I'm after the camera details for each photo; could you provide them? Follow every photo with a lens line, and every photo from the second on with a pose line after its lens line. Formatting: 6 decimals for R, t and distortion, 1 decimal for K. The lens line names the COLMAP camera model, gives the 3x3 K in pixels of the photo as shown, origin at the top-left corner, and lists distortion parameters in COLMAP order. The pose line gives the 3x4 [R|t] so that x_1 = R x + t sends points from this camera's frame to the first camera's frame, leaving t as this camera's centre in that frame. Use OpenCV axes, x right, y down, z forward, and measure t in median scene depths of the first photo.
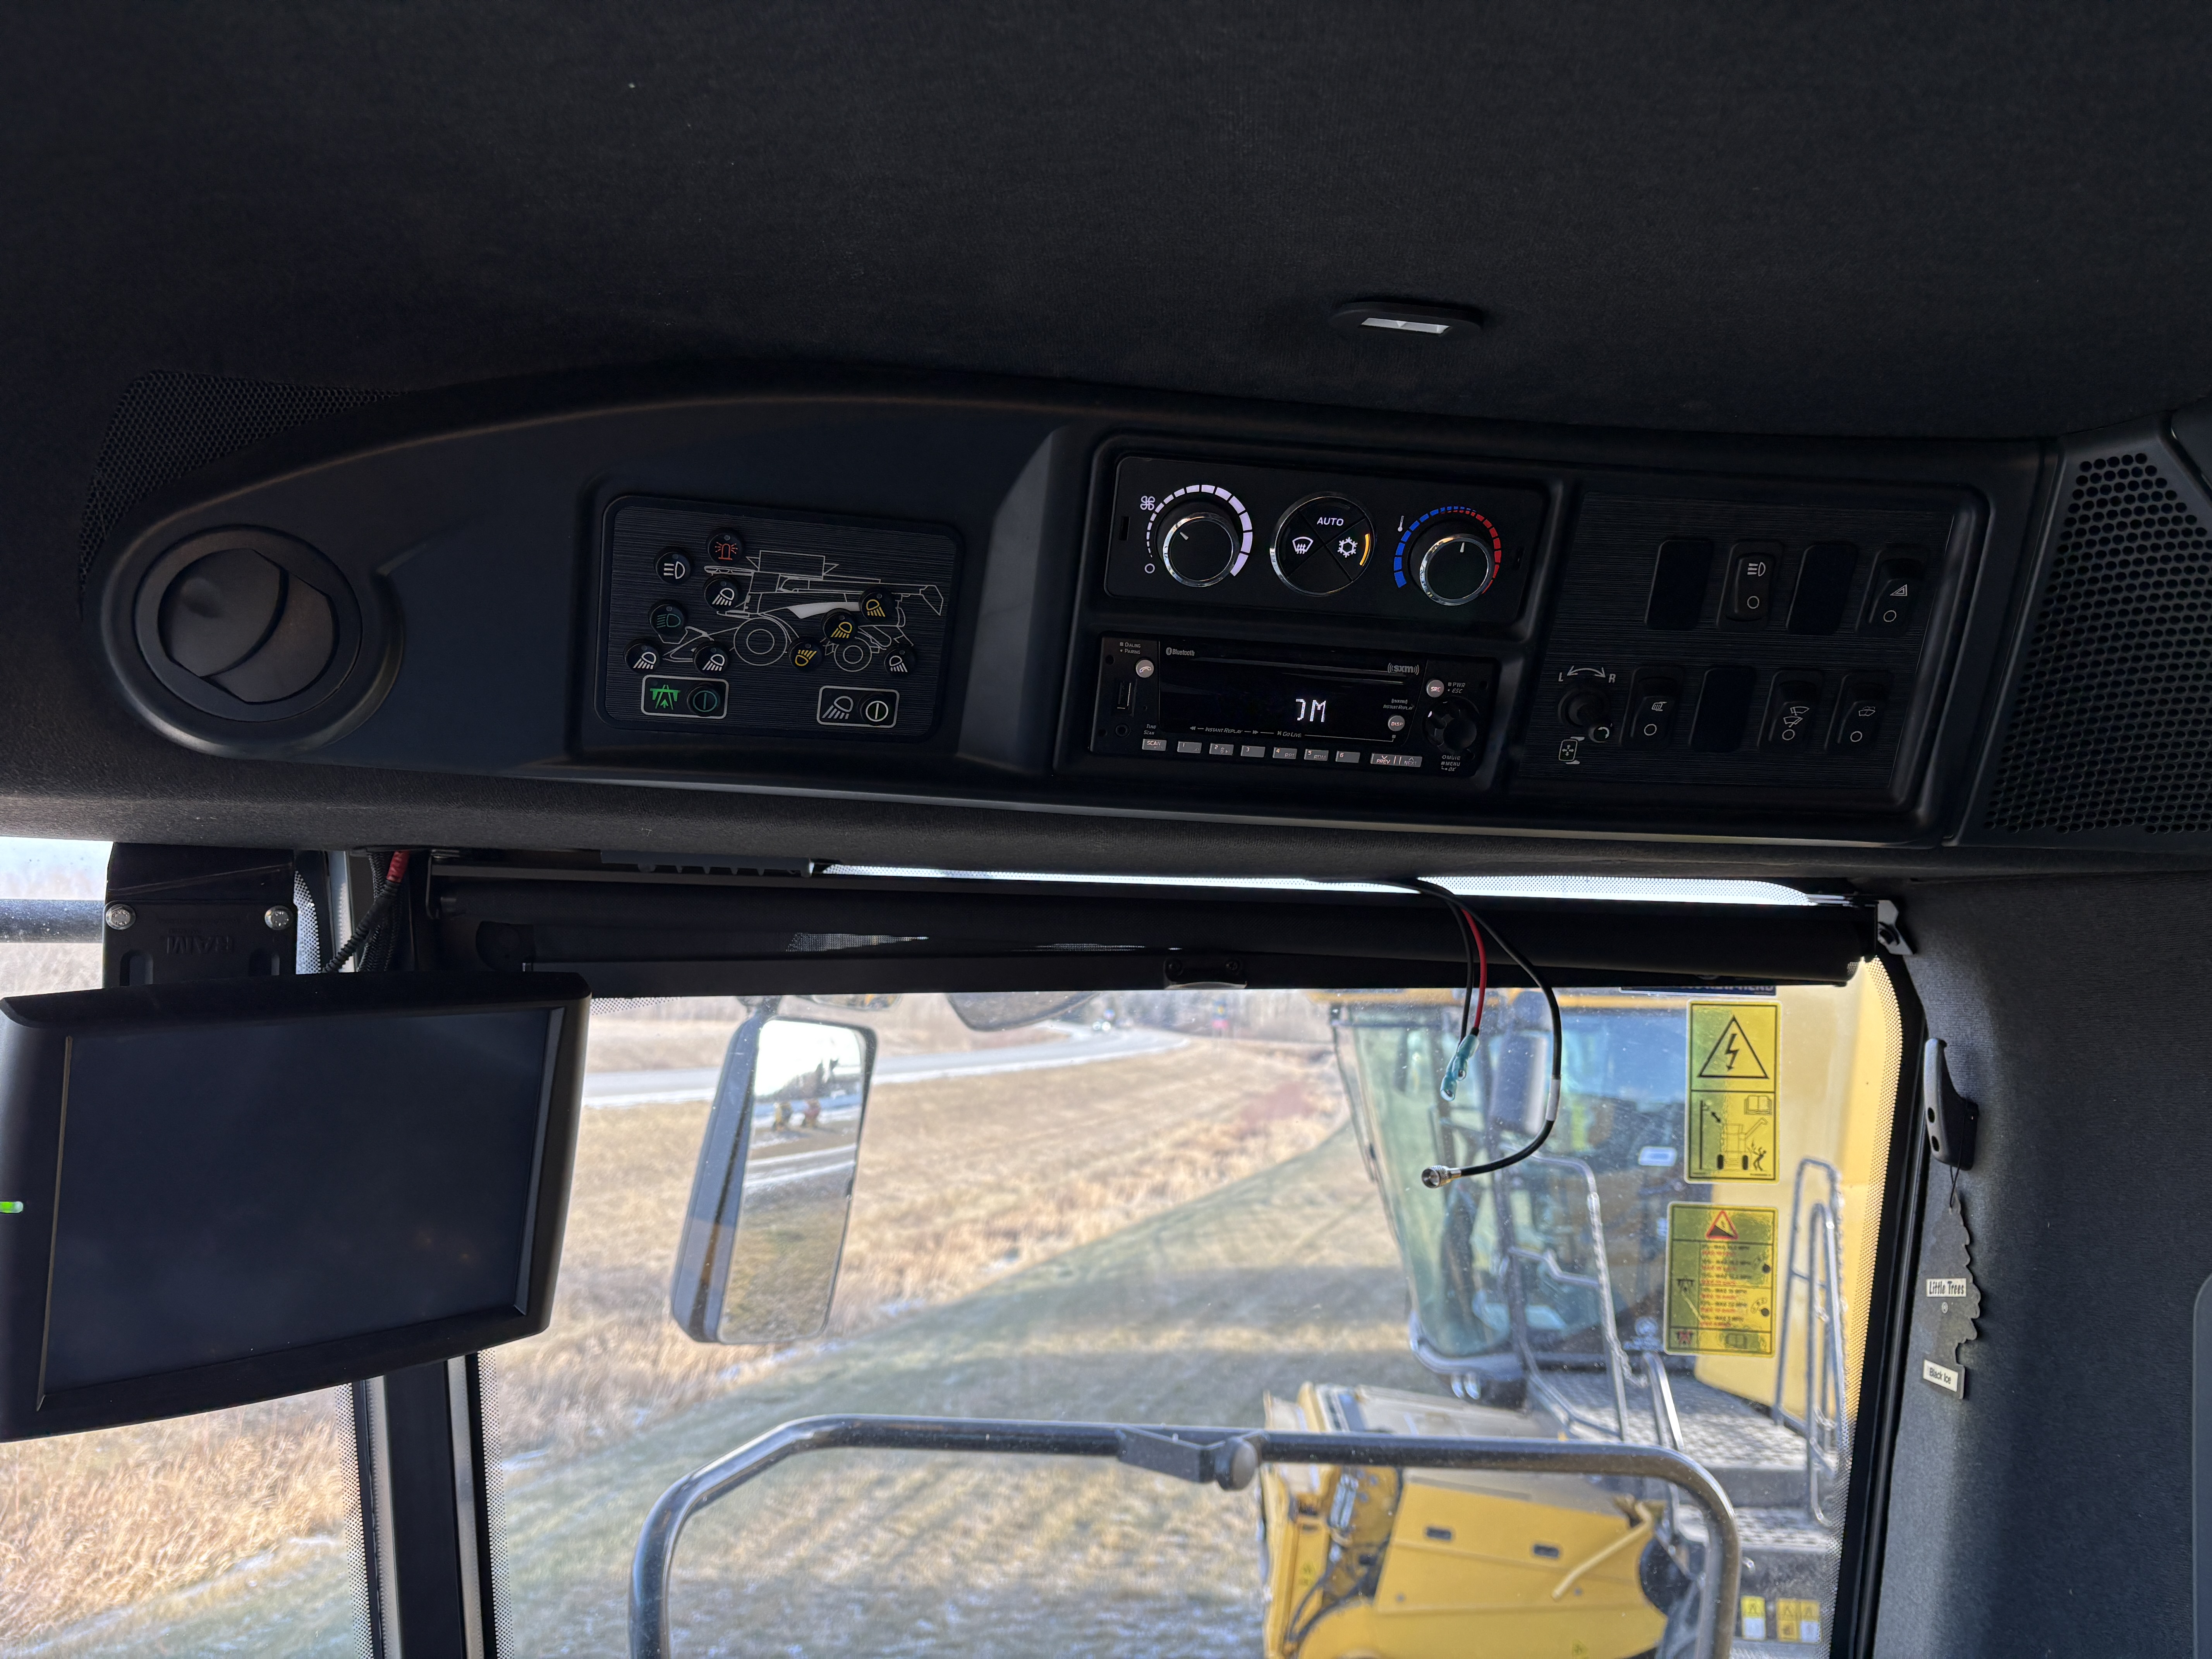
lens RADIAL K [[1642.7, 0, 1098.6], [0, 1642.7, 817.4], [0, 0, 1]] dist [0.042558, -0.044661]
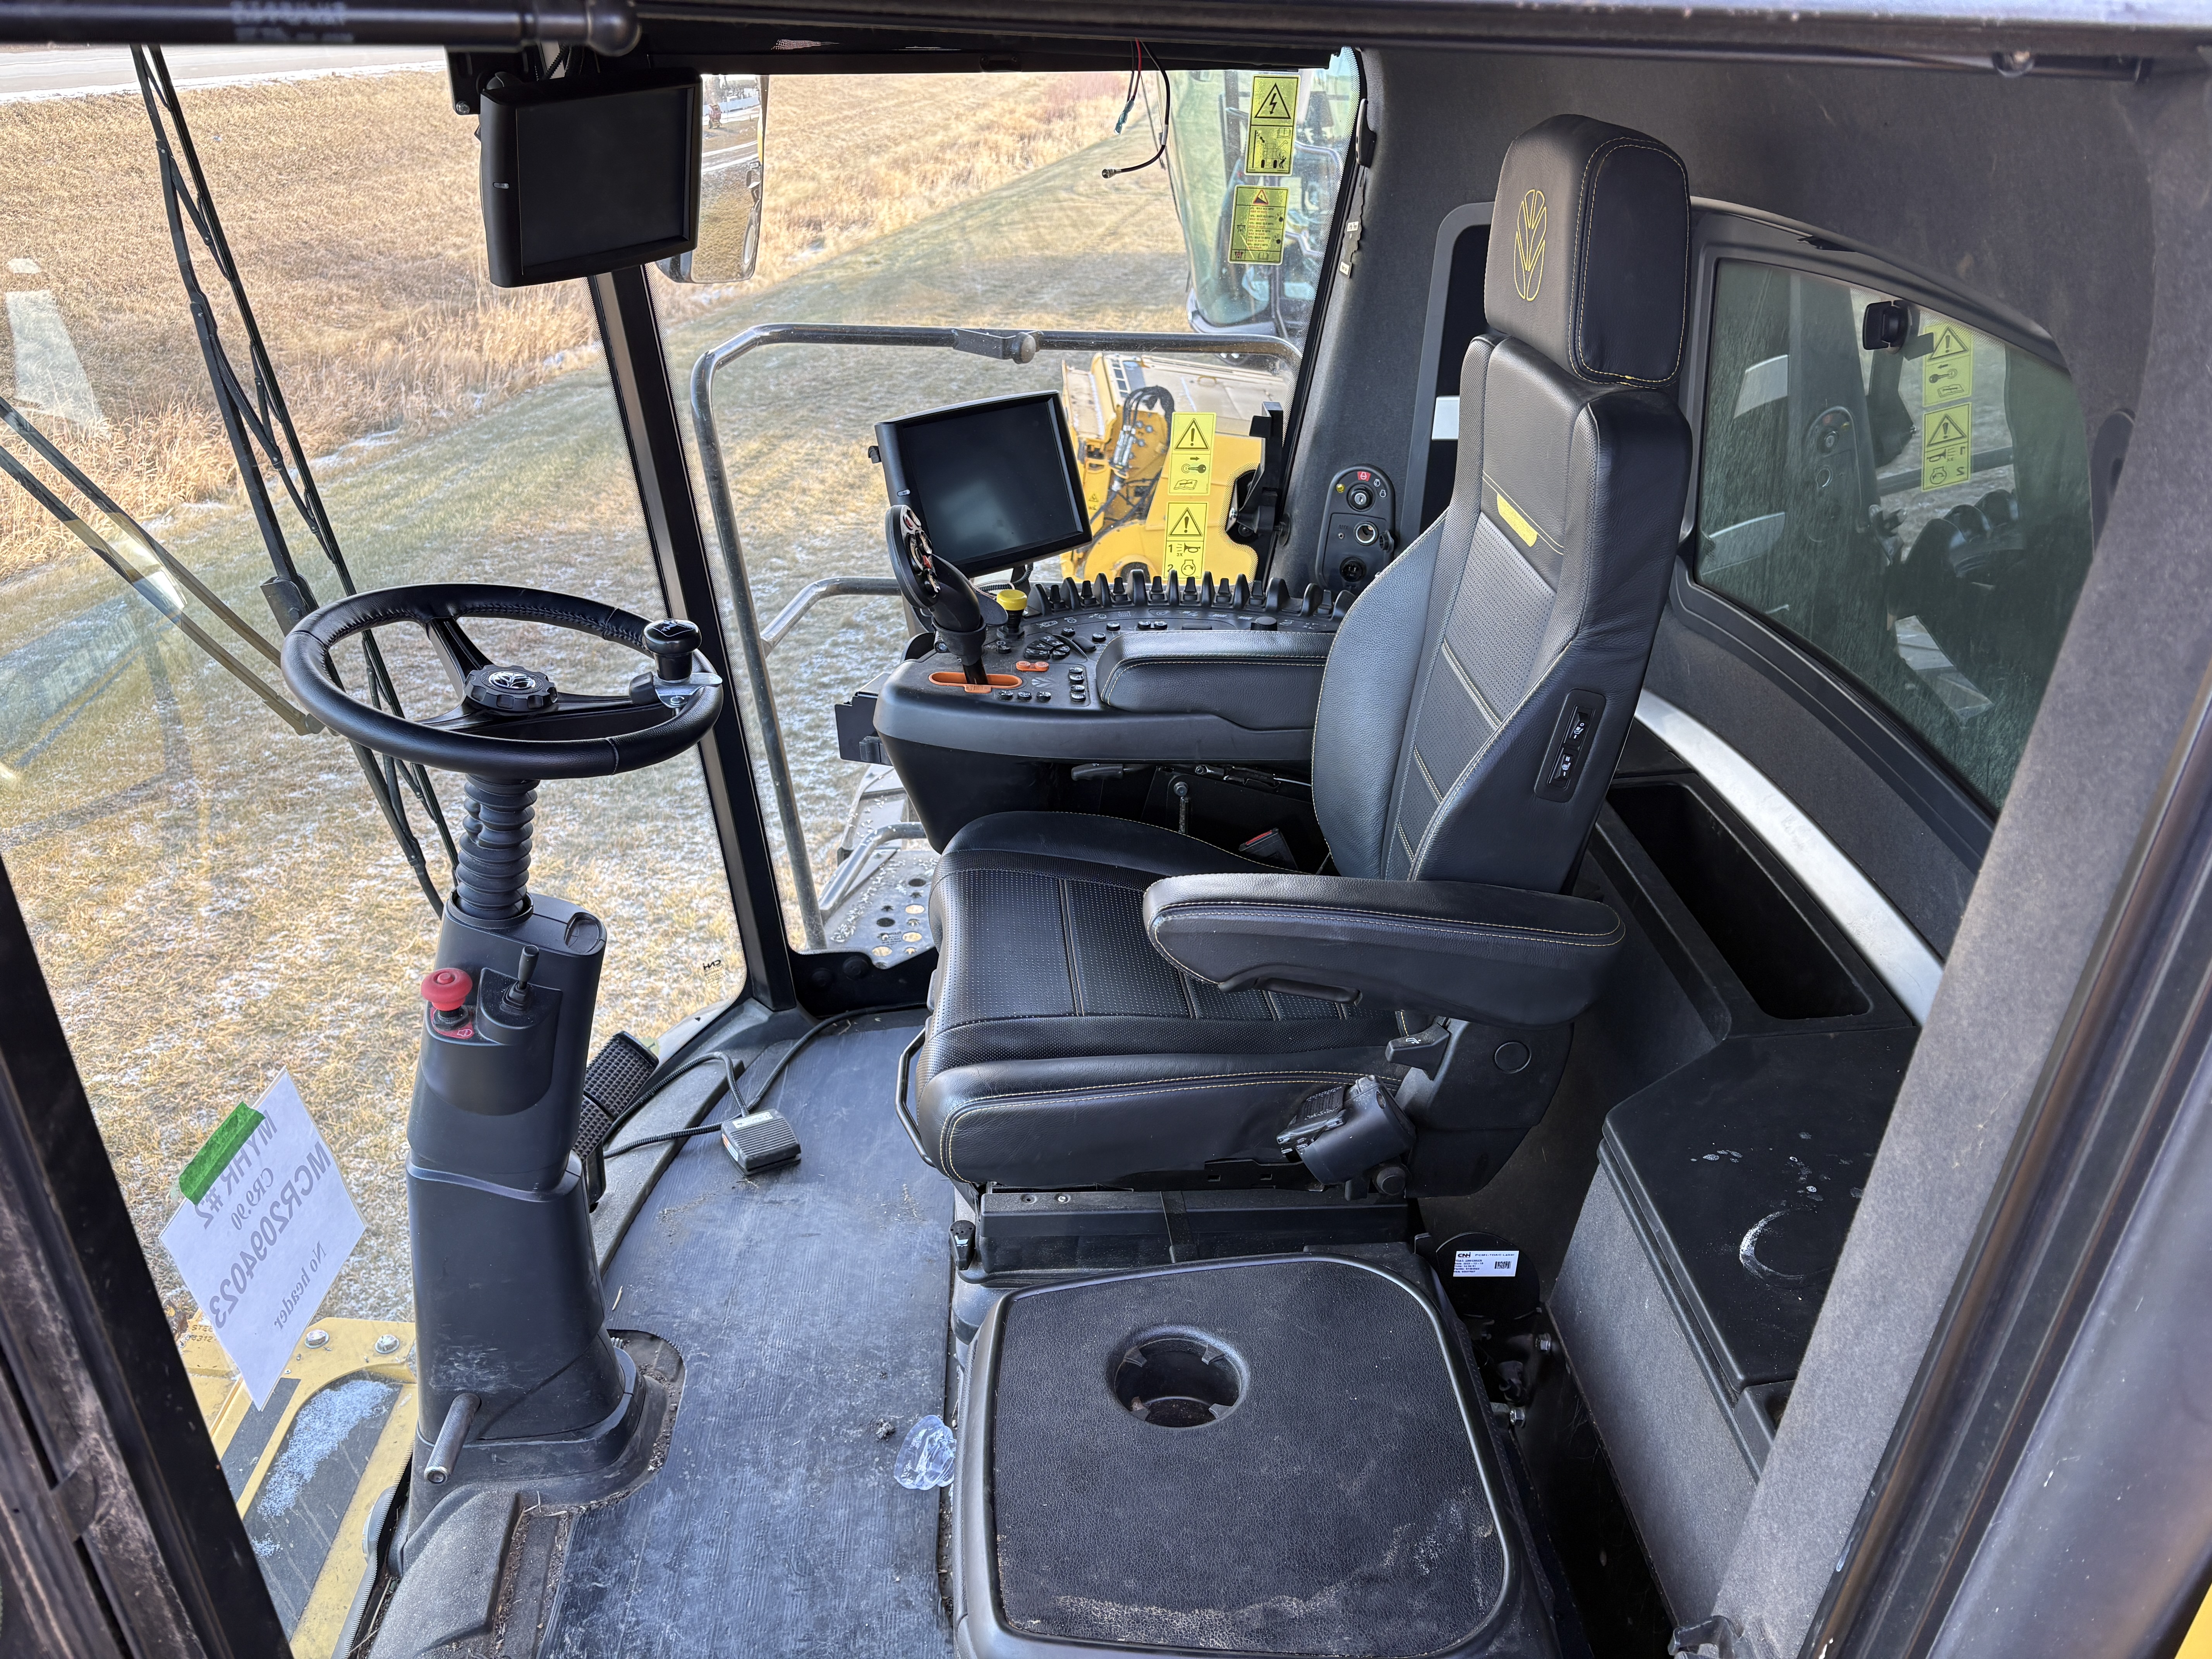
lens RADIAL K [[1642.7, 0, 1123.3], [0, 1642.7, 841.9], [0, 0, 1]] dist [0.042558, -0.044661]
pose [[0.992027, -0.047183, 0.116862, -0.005719], [-0.027694, 0.822991, 0.567379, -0.023403], [-0.122947, -0.566092, 0.815122, -0.101791]]
